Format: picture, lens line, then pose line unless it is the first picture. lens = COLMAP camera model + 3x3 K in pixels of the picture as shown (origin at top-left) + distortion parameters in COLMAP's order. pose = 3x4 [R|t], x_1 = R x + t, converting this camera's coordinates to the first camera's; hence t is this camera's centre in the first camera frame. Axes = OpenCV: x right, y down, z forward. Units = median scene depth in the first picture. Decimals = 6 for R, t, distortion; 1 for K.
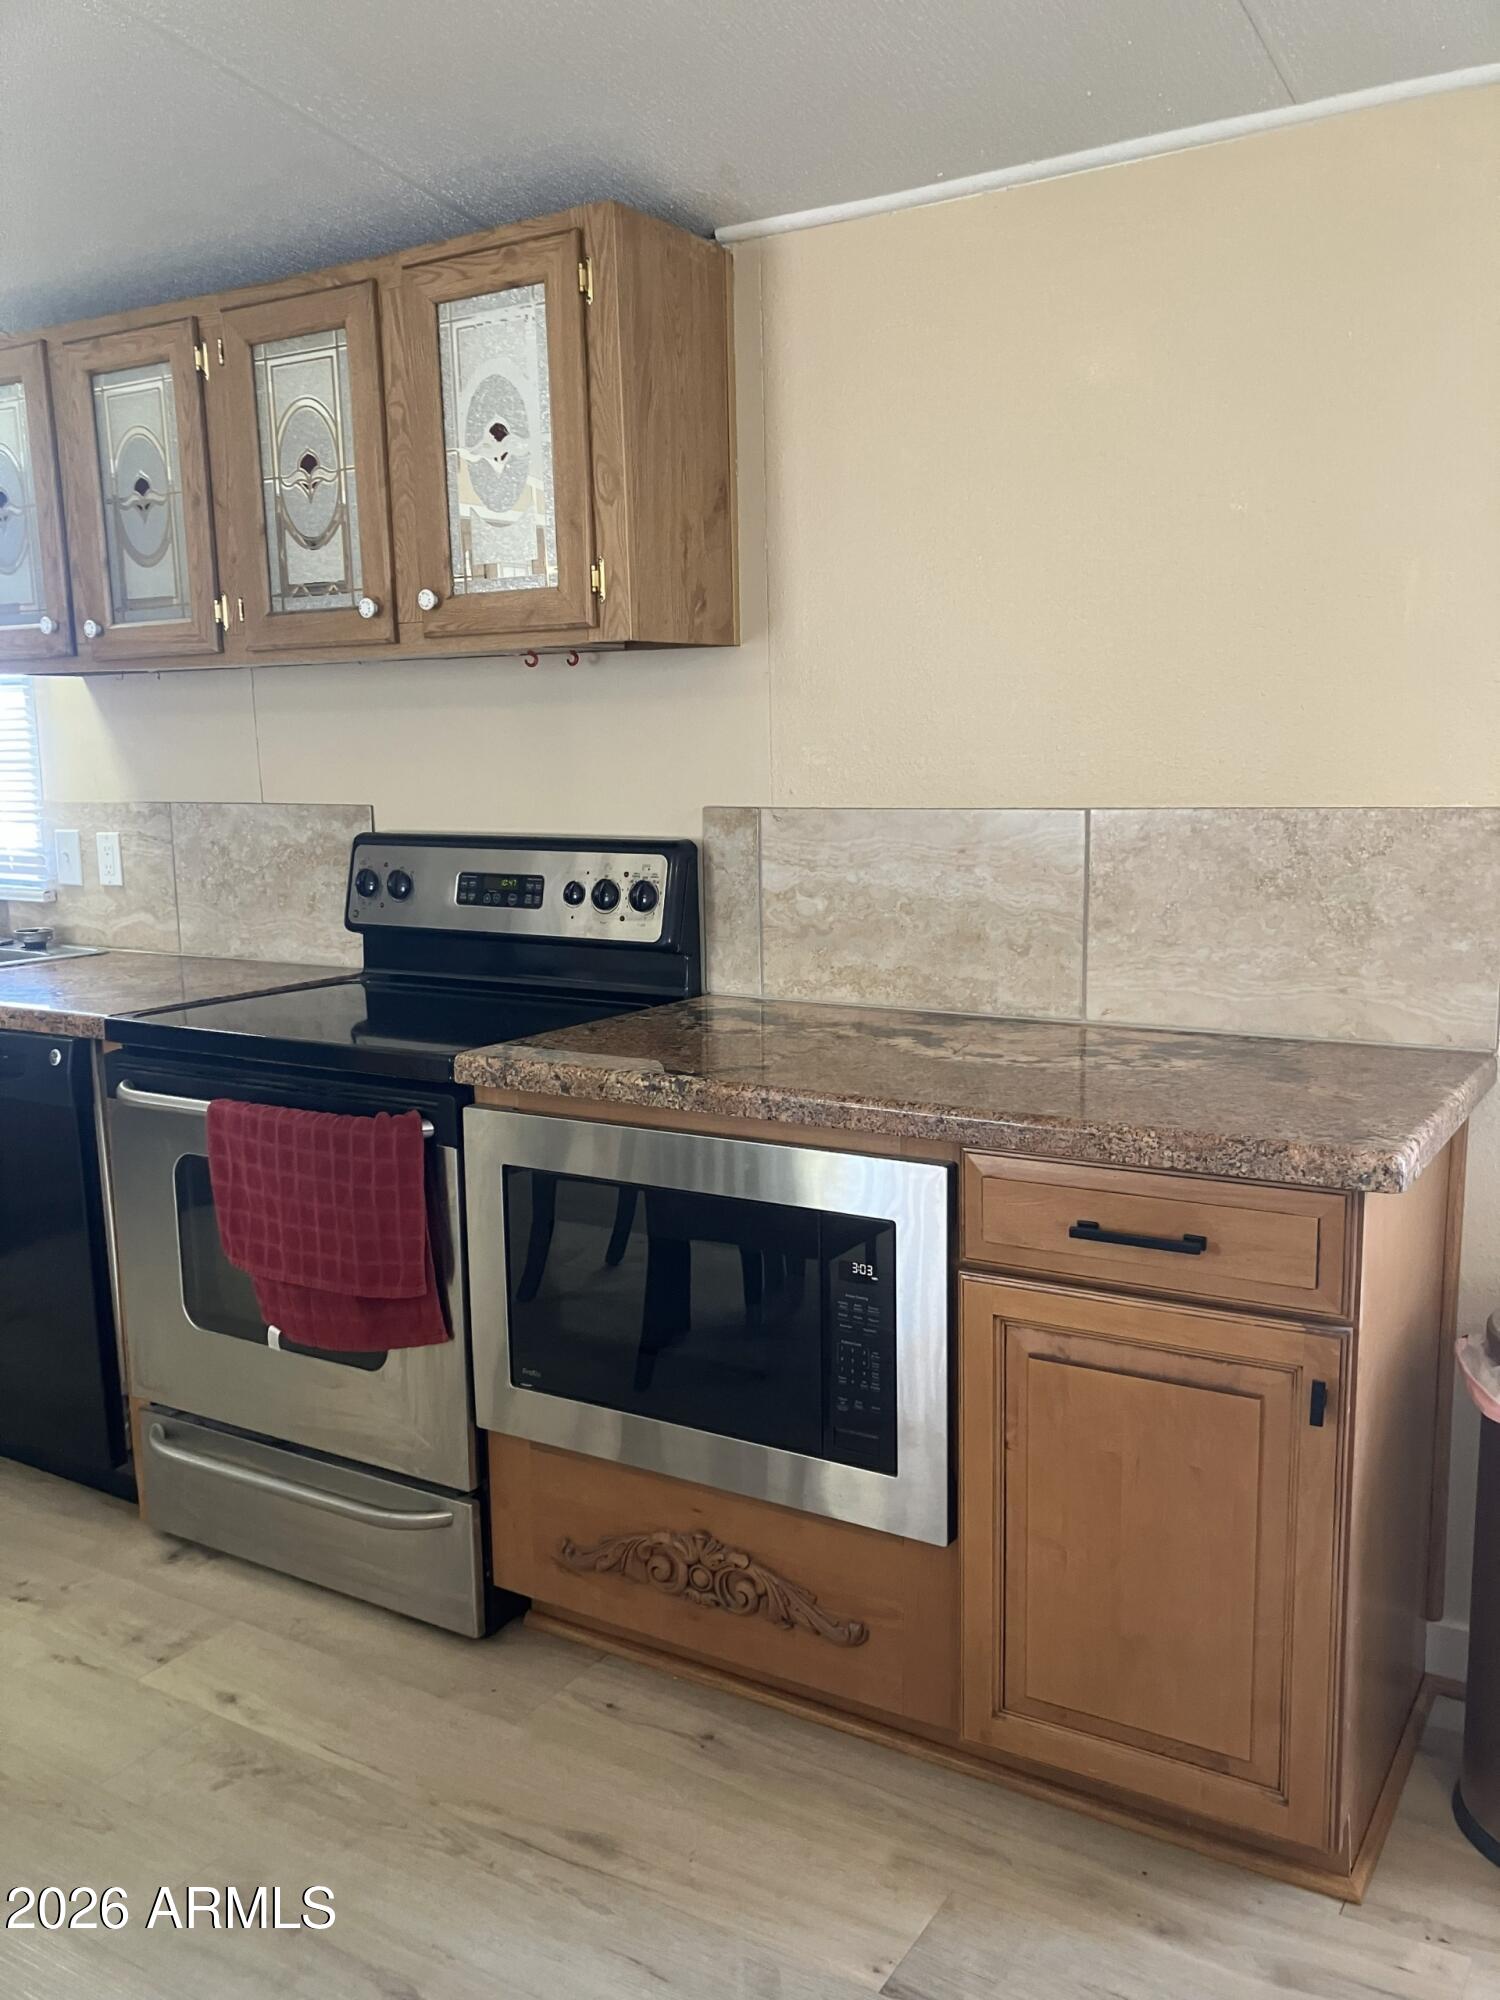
lens RADIAL K [[1630.6, 0, 750.0], [0, 1630.6, 1000.0], [0, 0, 1]] dist [0.050900, 0.000565]
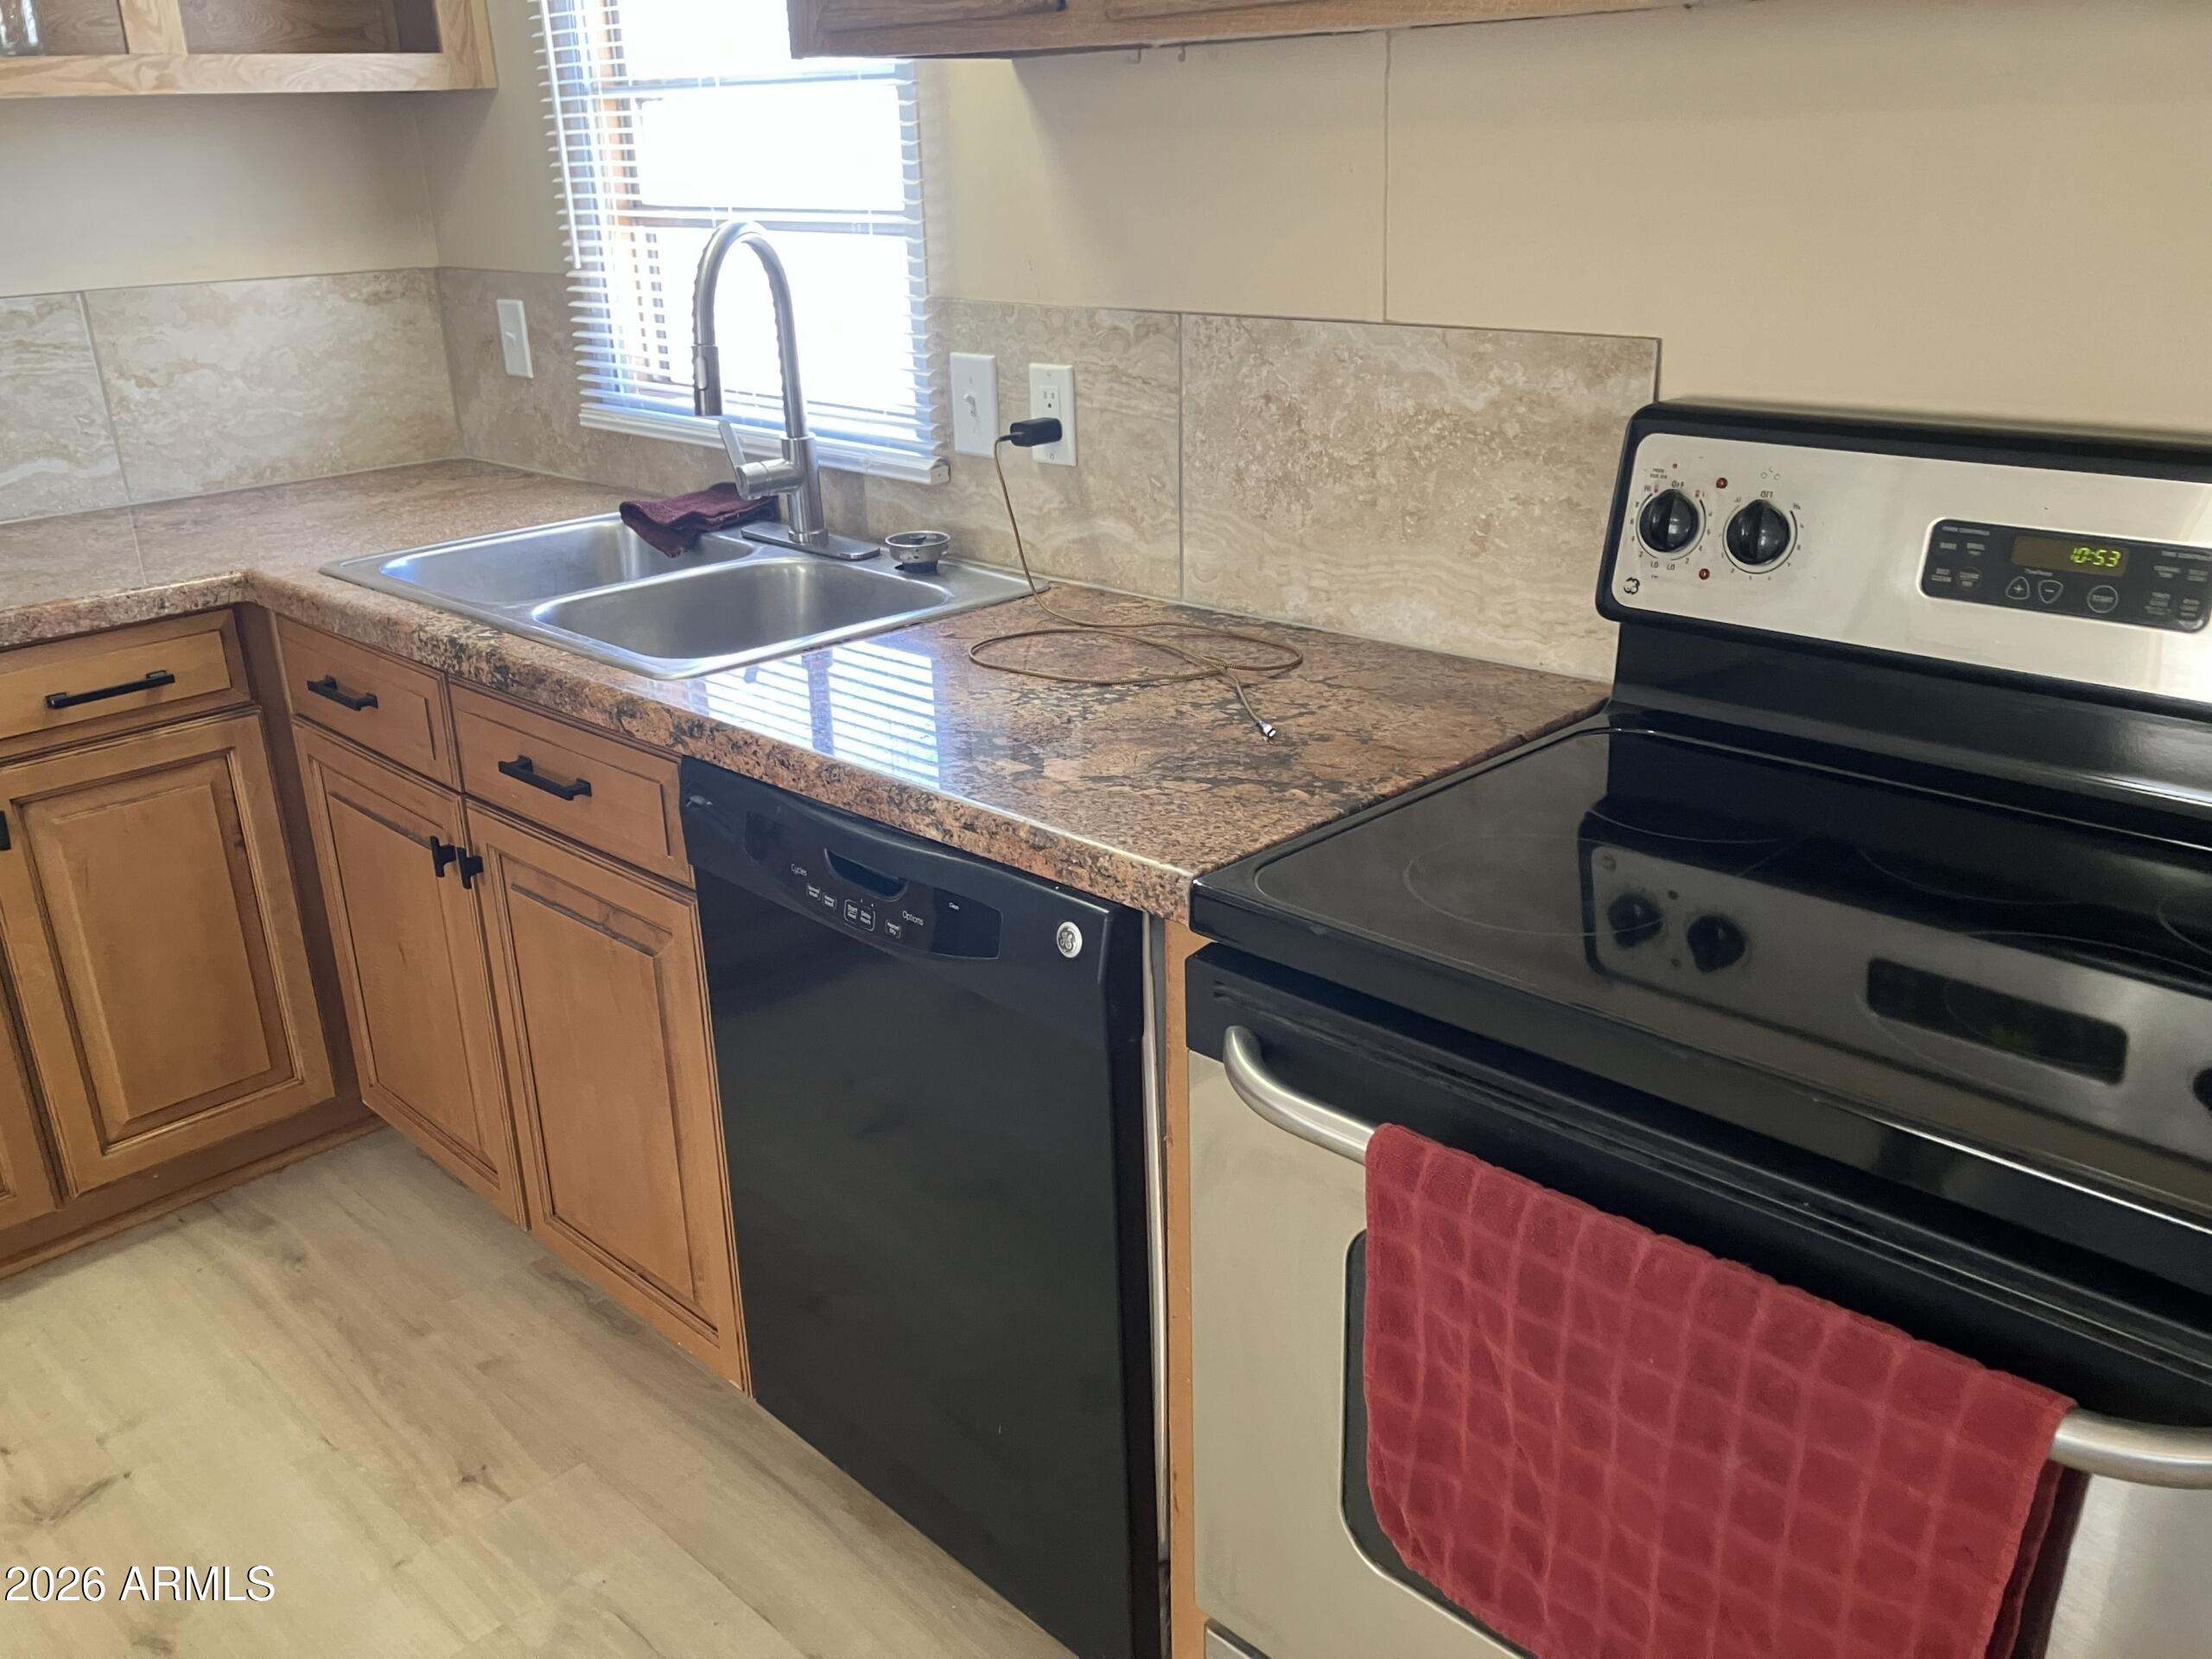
lens RADIAL K [[1856.6, 0, 1106.0], [0, 1856.6, 829.5], [0, 0, 1]] dist [0.004934, 0.007394]
pose [[0.973752, 0.070018, -0.216574, -0.278365], [-0.026025, 0.979519, 0.199664, -0.089941], [0.226119, -0.188787, 0.955630, 0.474911]]
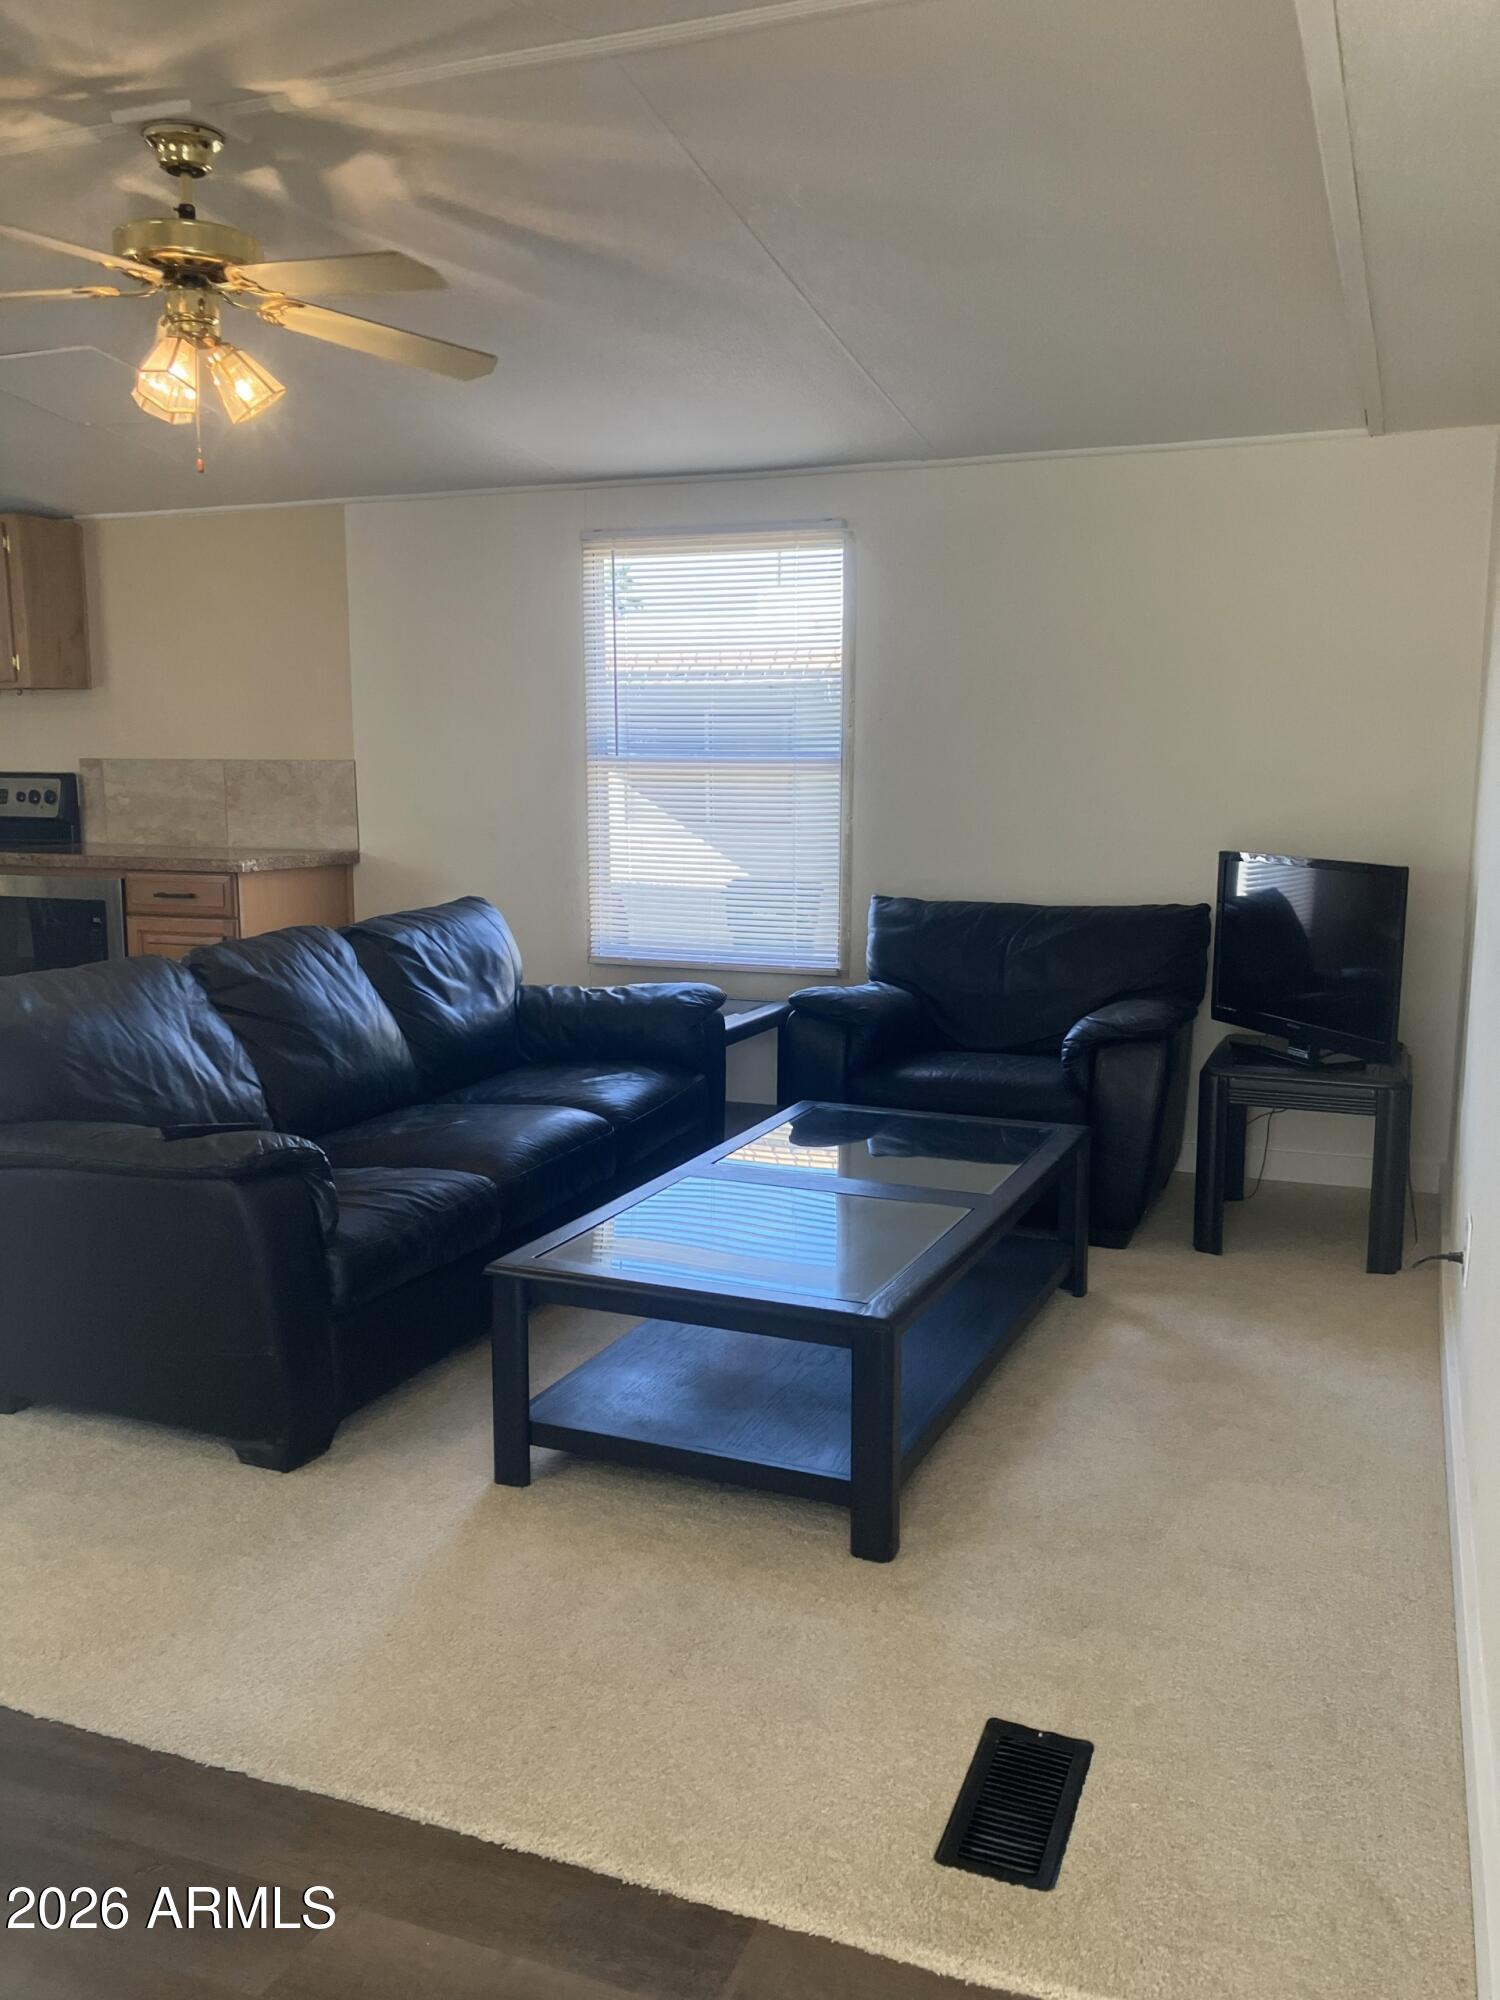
lens RADIAL K [[1682.9, 0, 750.0], [0, 1682.9, 1000.0], [0, 0, 1]] dist [0.043306, -0.000655]
pose [[0.987539, -0.008853, 0.157124, 0.481144], [0.009583, 0.999947, -0.003883, 0.218396], [-0.157082, 0.005340, 0.987571, -1.371116]]
